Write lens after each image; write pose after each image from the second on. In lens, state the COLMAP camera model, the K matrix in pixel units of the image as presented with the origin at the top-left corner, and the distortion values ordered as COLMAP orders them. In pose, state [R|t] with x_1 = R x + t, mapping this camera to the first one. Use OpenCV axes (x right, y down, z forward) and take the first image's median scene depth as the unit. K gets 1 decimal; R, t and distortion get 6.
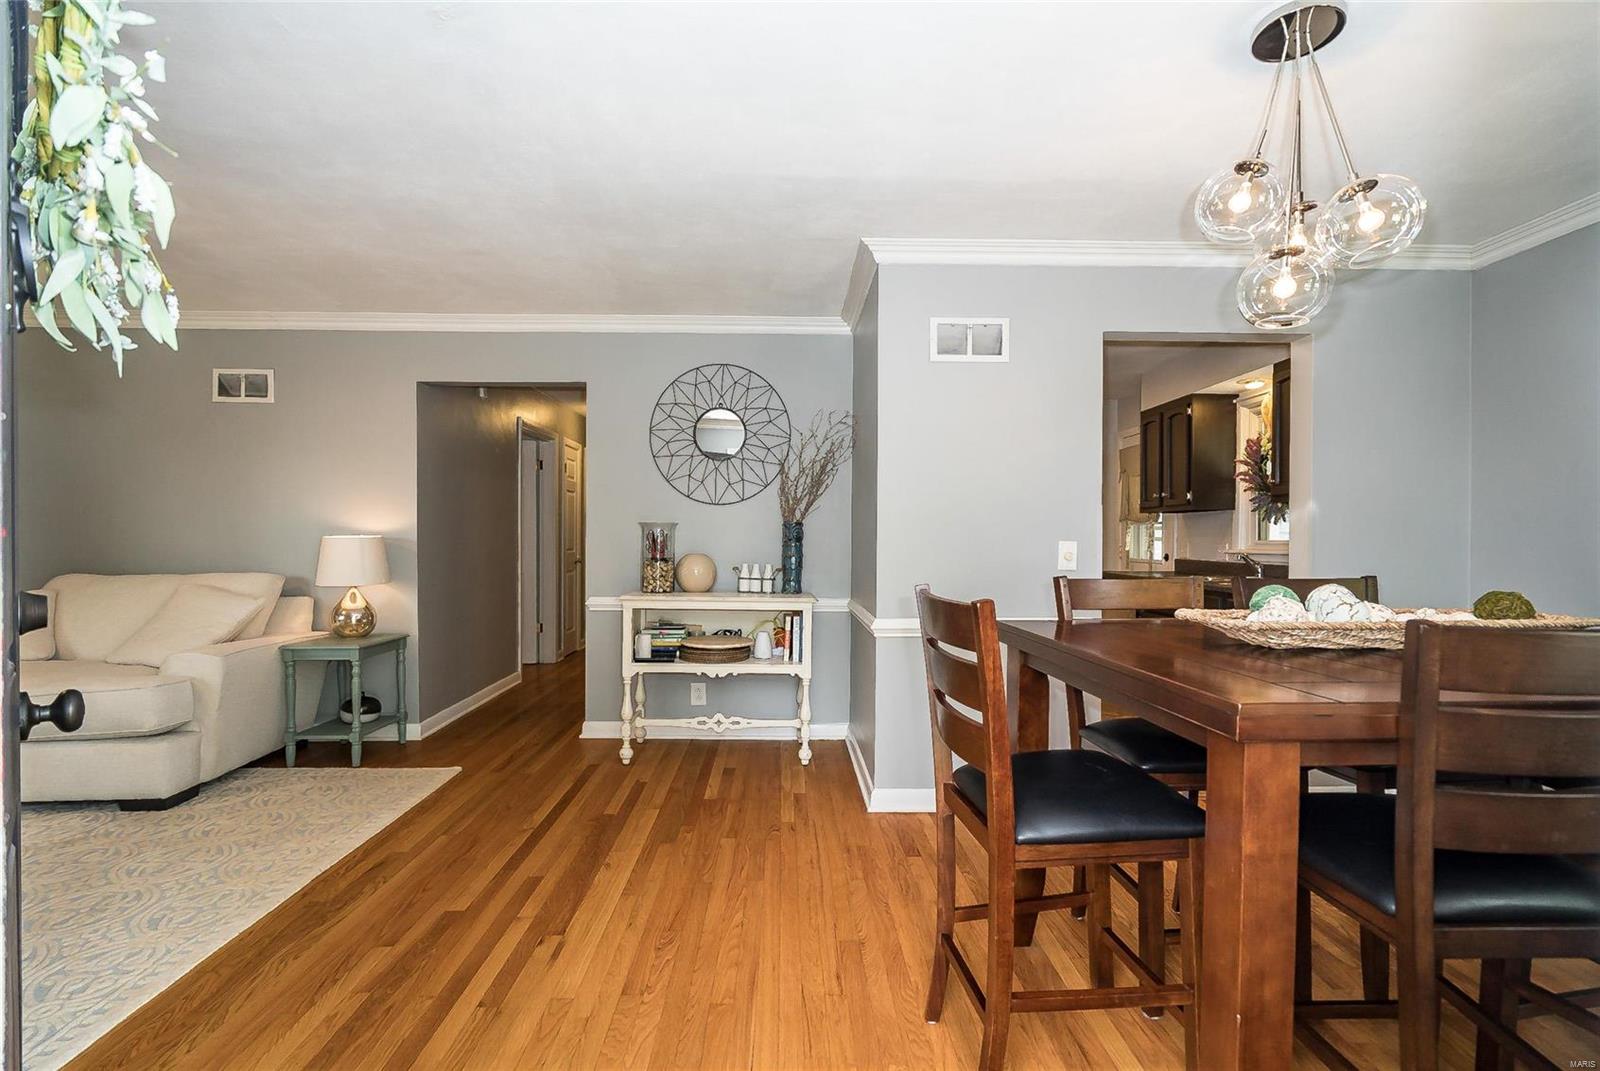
lens RADIAL K [[732.4, 0, 796.1], [0, 732.4, 545.9], [0, 0, 1]] dist [0.002620, -0.000053]
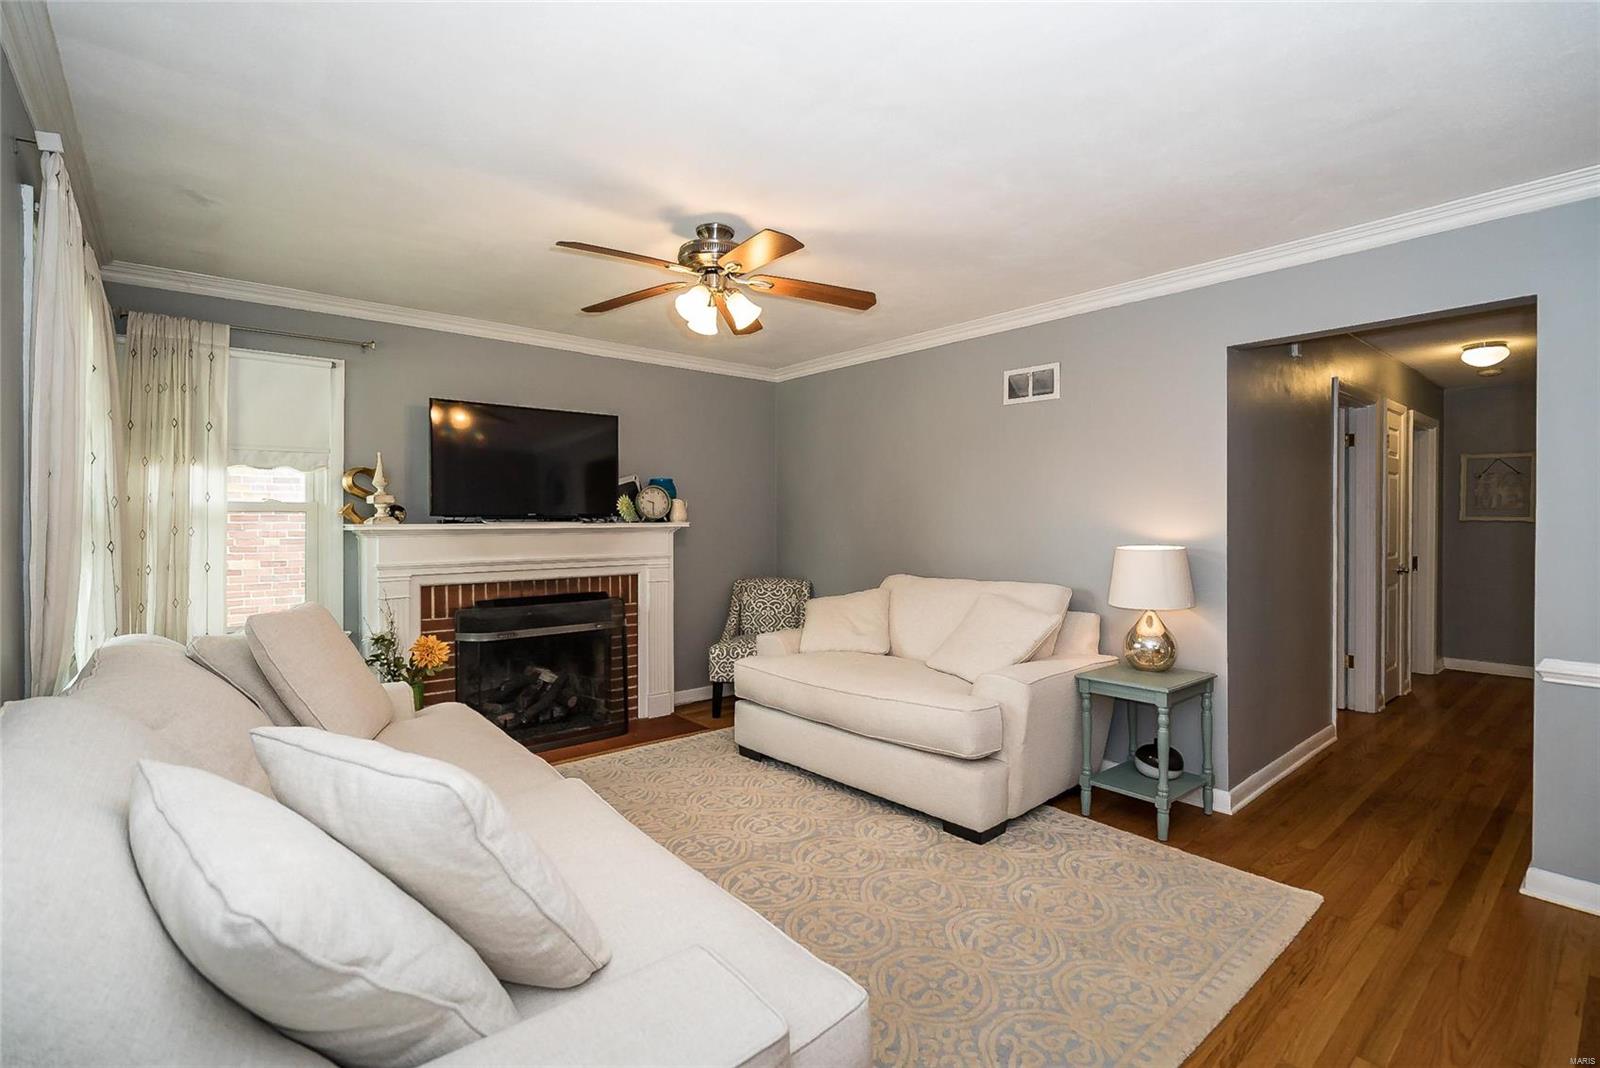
lens RADIAL K [[730.3, 0, 789.9], [0, 730.3, 524.4], [0, 0, 1]] dist [-0.003845, 0.000124]
pose [[0.624181, 0.003496, -0.781272, -0.209822], [-0.005730, 0.999984, -0.000103, -0.035422], [0.781258, 0.004541, 0.624191, 0.167075]]
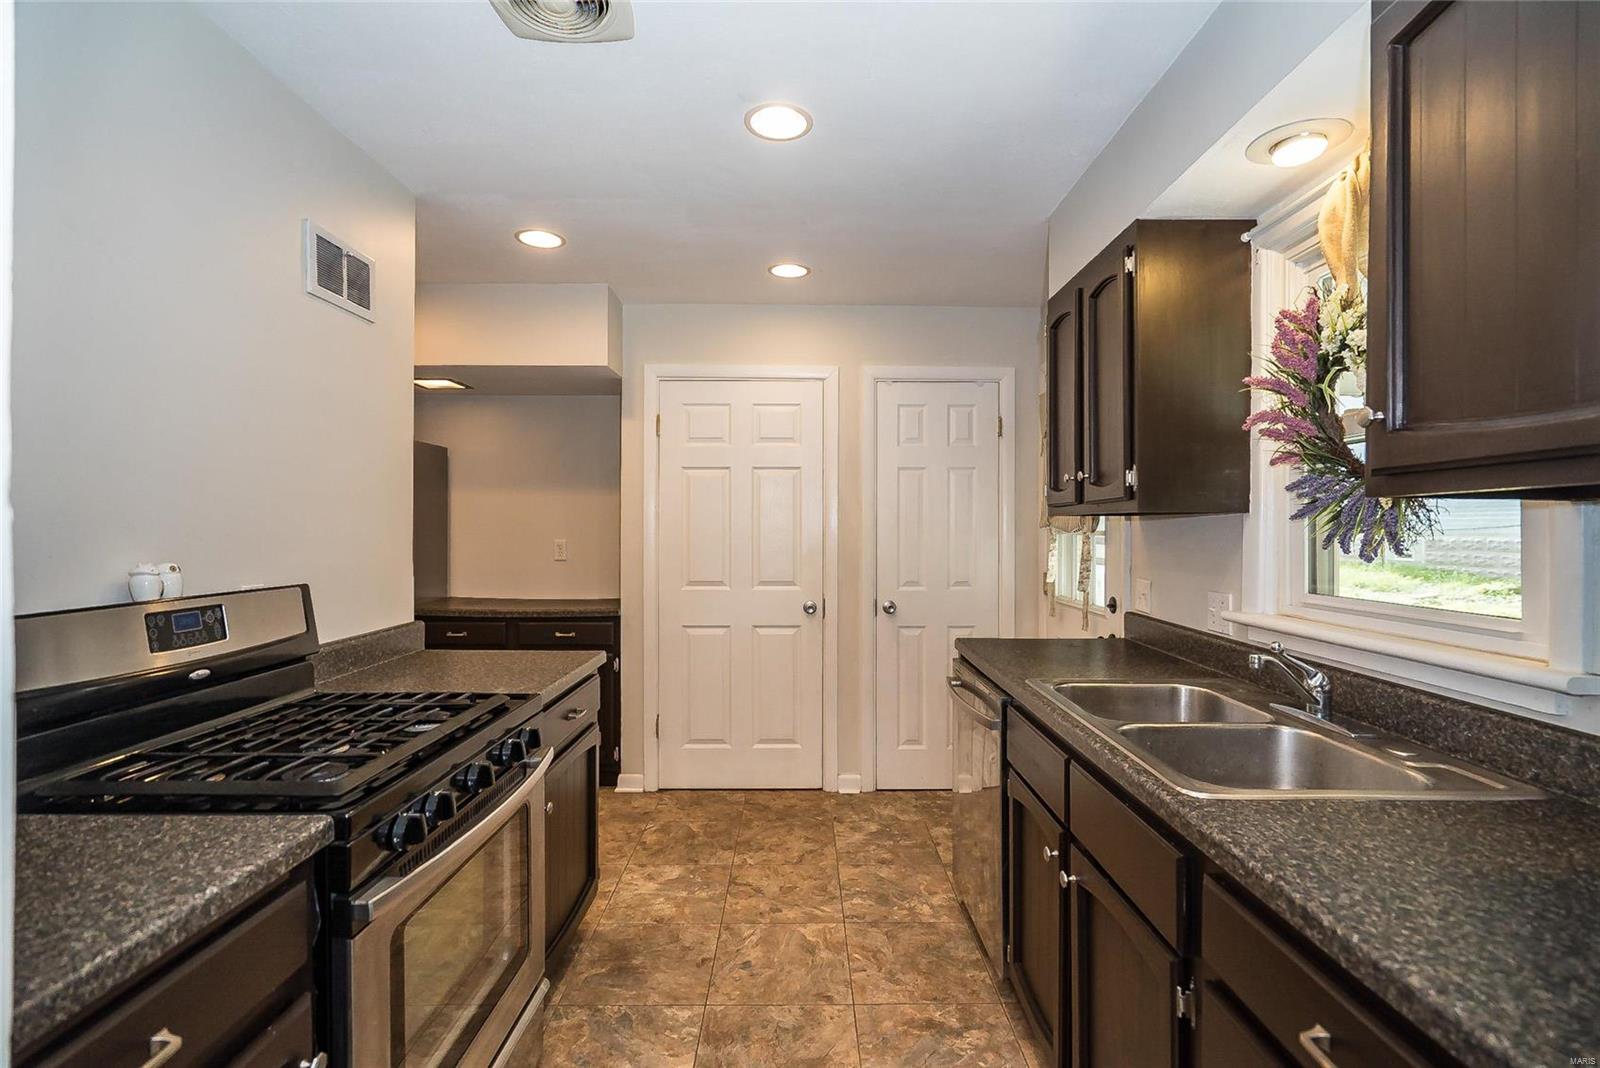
lens RADIAL K [[725.6, 0, 818.9], [0, 725.6, 531.1], [0, 0, 1]] dist [-0.002020, -0.000047]
pose [[0.999909, -0.001961, -0.013329, 0.429509], [0.001933, 0.999996, -0.002160, -0.044432], [0.013333, 0.002134, 0.999909, 0.699615]]
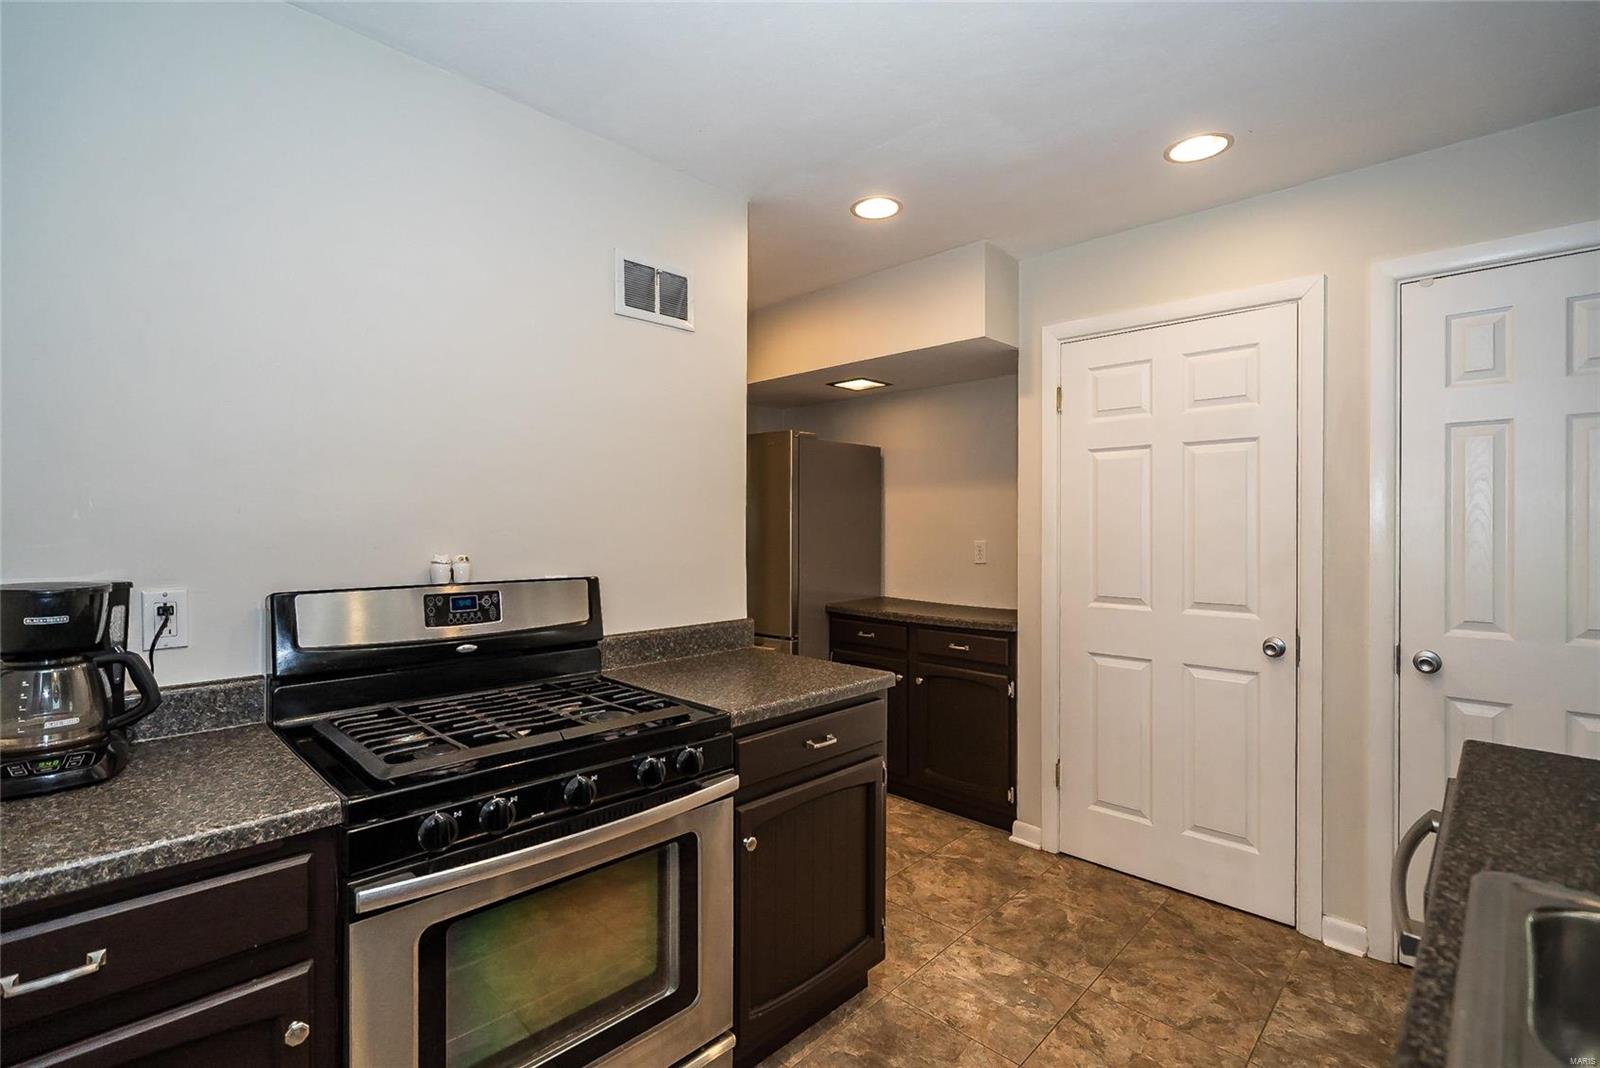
lens RADIAL K [[753.7, 0, 801.3], [0, 753.7, 528.4], [0, 0, 1]] dist [-0.003843, 0.000366]
pose [[0.698181, 0.000234, -0.715921, 0.568529], [-0.005488, 0.999972, -0.005026, -0.044594], [0.715900, 0.007438, 0.698163, 0.875625]]
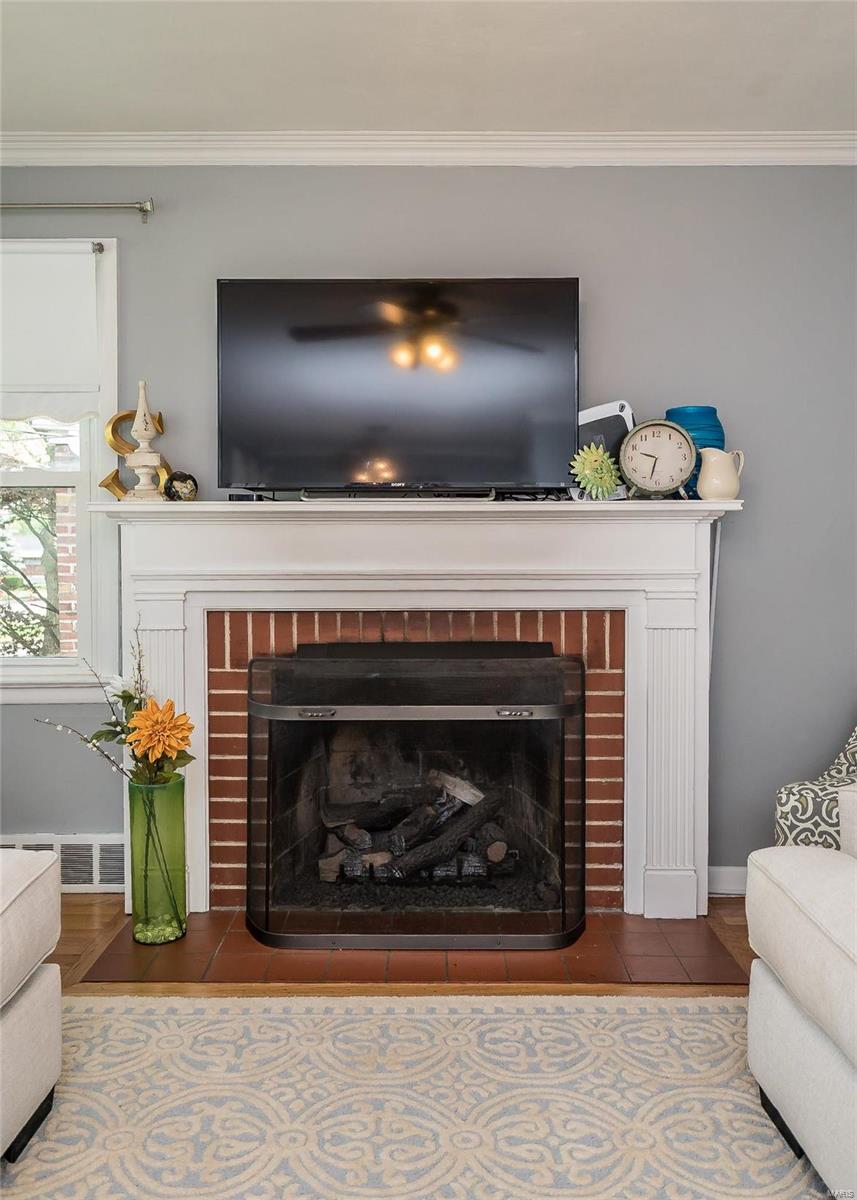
lens RADIAL K [[979.9, 0, 427.8], [0, 979.9, 552.9], [0, 0, 1]] dist [0.006061, 0.001857]
pose [[-0.022992, 0.017475, -0.999583, -0.518684], [-0.008798, 0.999805, 0.017681, -0.010422], [0.999697, 0.009201, -0.022834, 0.562468]]
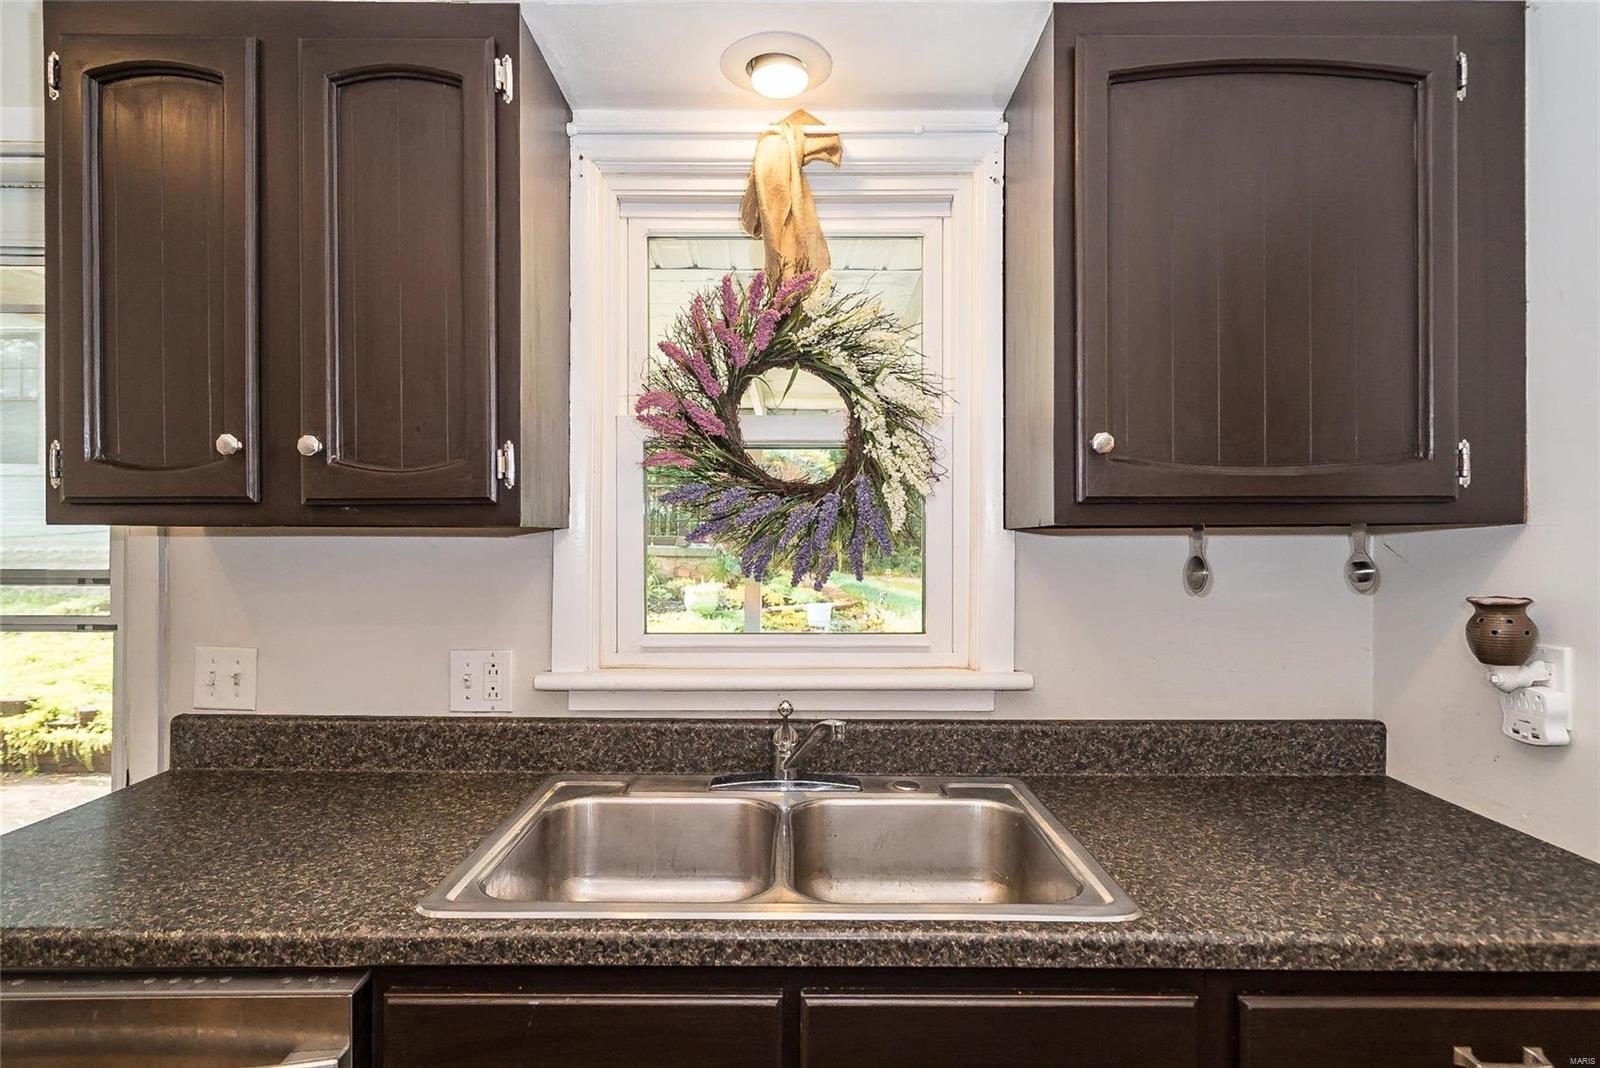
lens RADIAL K [[856.8, 0, 796.9], [0, 856.8, 537.3], [0, 0, 1]] dist [0.006874, 0.000953]
pose [[0.020104, -0.005259, 0.999784, 0.324116], [0.004494, 0.999977, 0.005169, -0.054211], [-0.999788, 0.004389, 0.020127, 1.048489]]
